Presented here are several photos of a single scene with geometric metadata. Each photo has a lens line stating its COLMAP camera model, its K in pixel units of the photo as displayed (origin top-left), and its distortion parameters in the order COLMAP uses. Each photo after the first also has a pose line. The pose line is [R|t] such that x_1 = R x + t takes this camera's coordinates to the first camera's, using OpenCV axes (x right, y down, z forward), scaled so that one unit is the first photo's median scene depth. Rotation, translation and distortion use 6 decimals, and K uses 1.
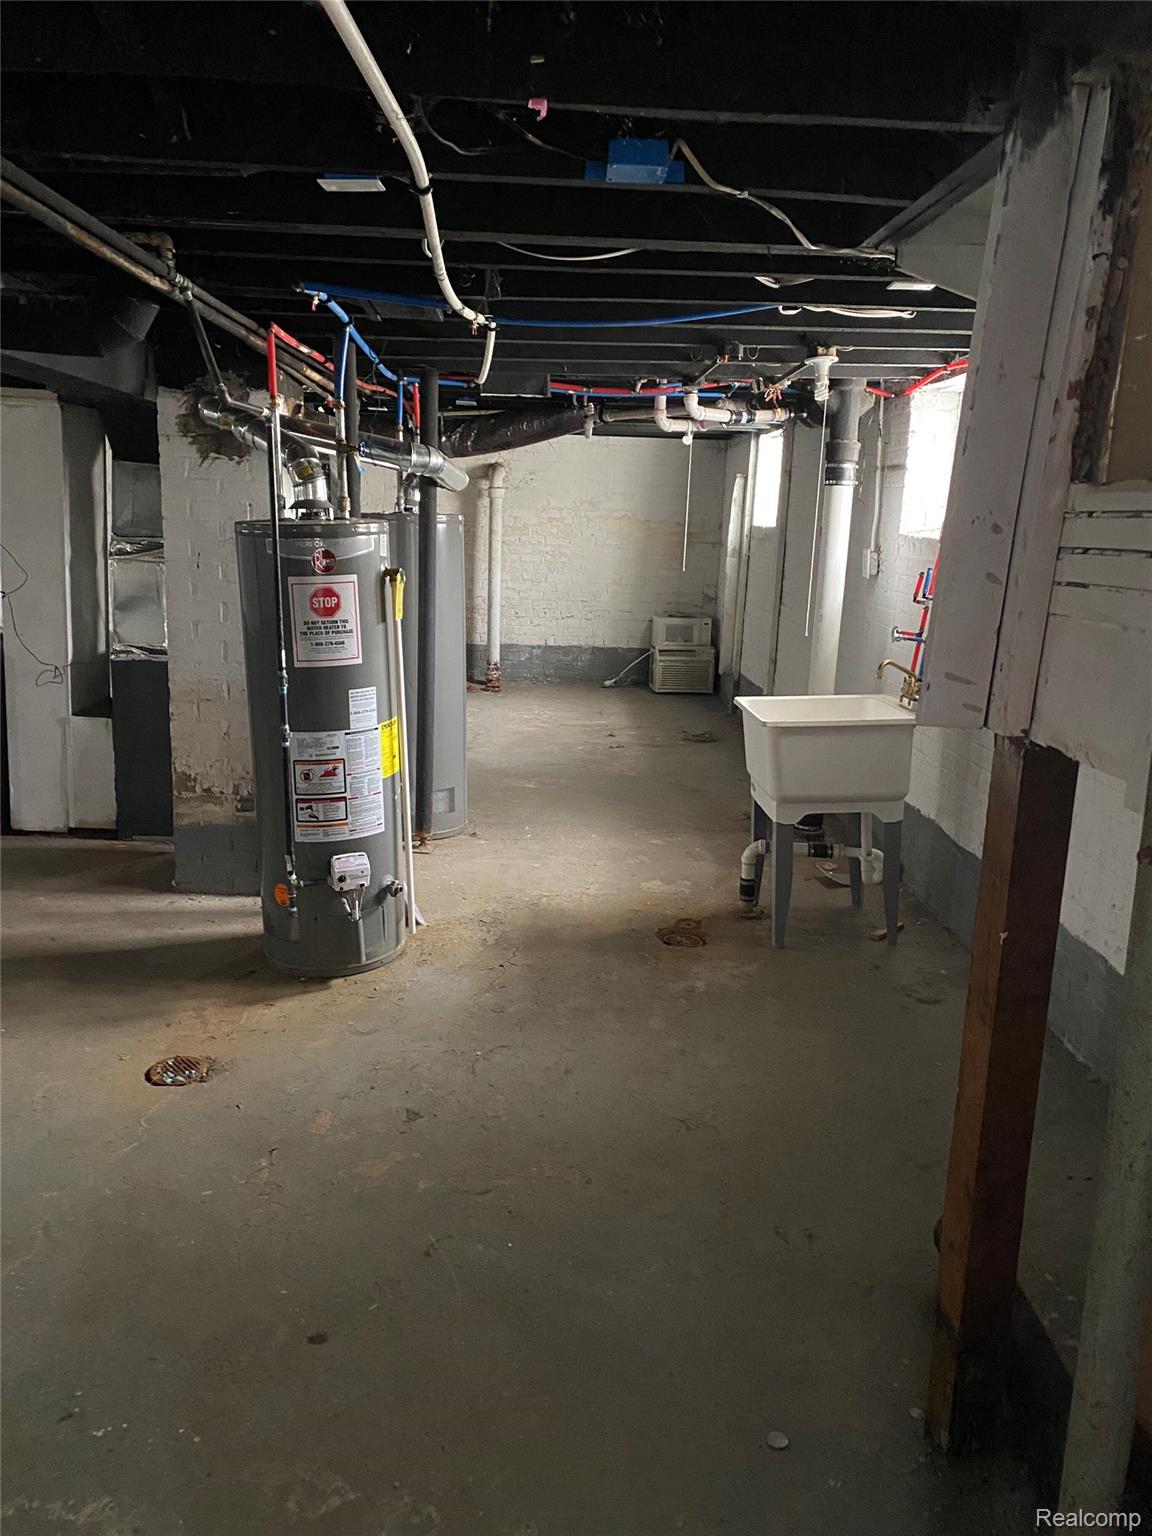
lens RADIAL K [[1172.9, 0, 575.5], [0, 1172.9, 768.2], [0, 0, 1]] dist [0.030411, -0.016058]
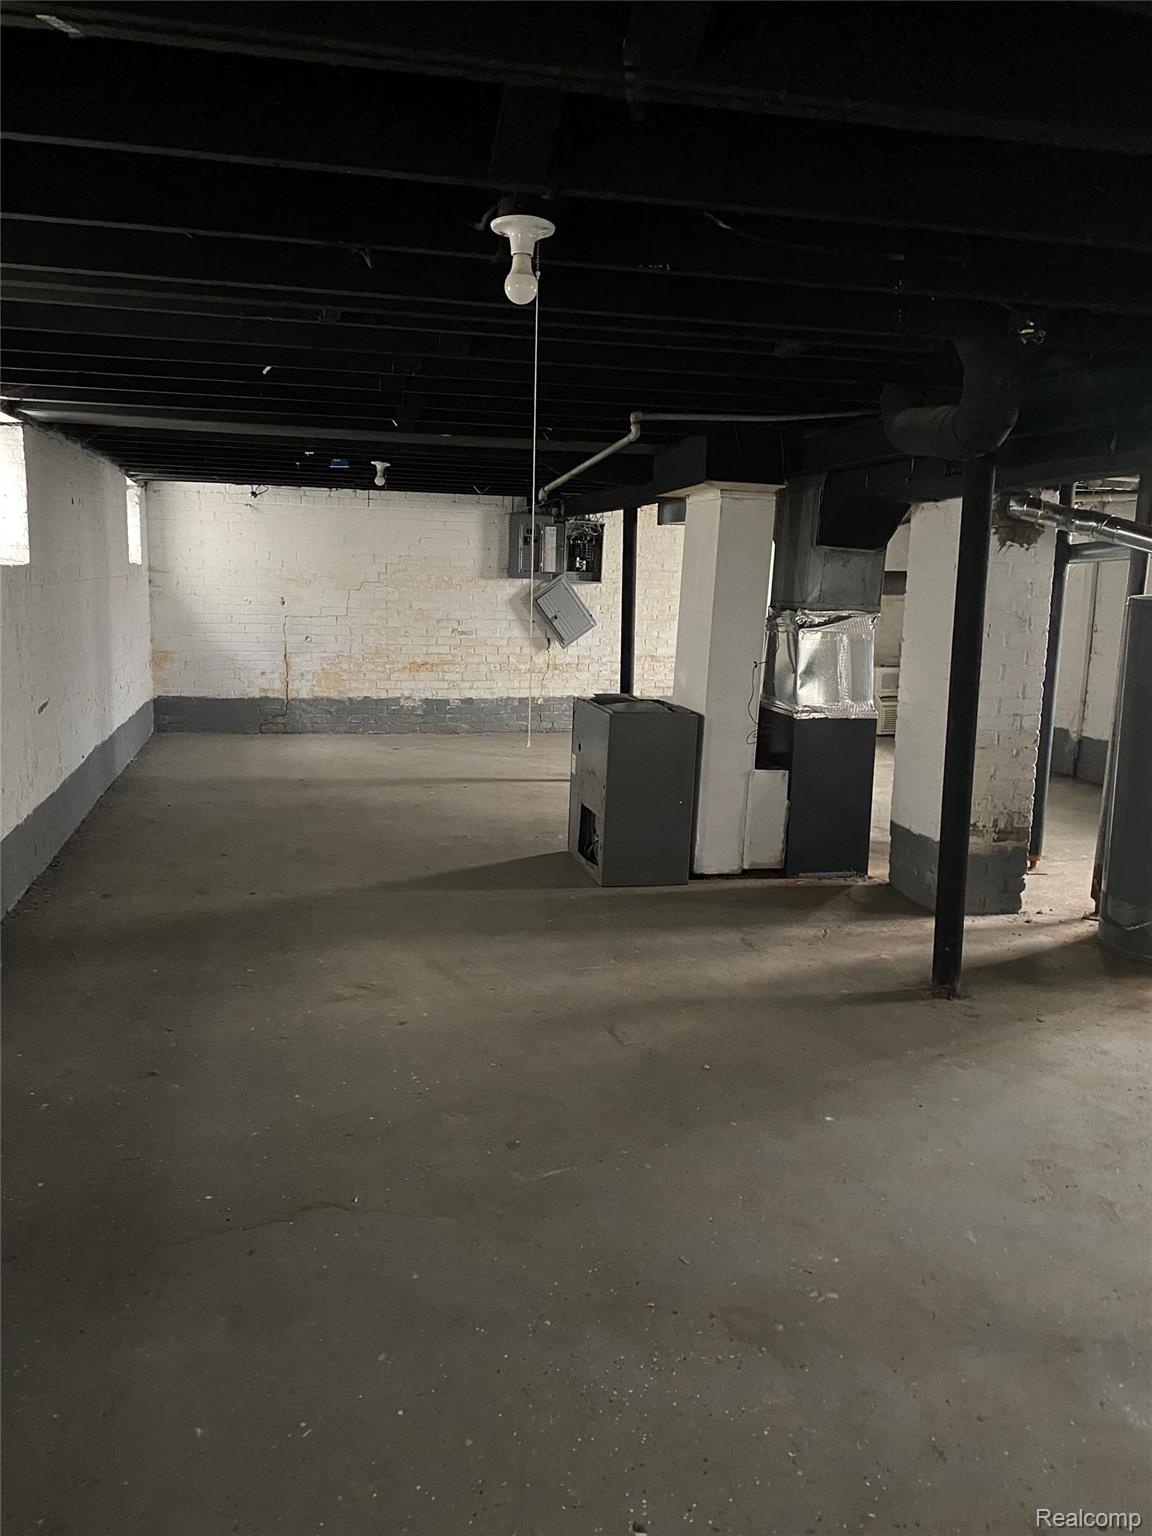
lens RADIAL K [[1172.9, 0, 572.4], [0, 1172.9, 771.5], [0, 0, 1]] dist [0.030411, -0.016058]
pose [[0.978953, -0.041660, 0.199787, -0.930372], [0.049724, 0.998132, -0.035511, -0.012512], [-0.197934, 0.044697, 0.979196, -0.070231]]
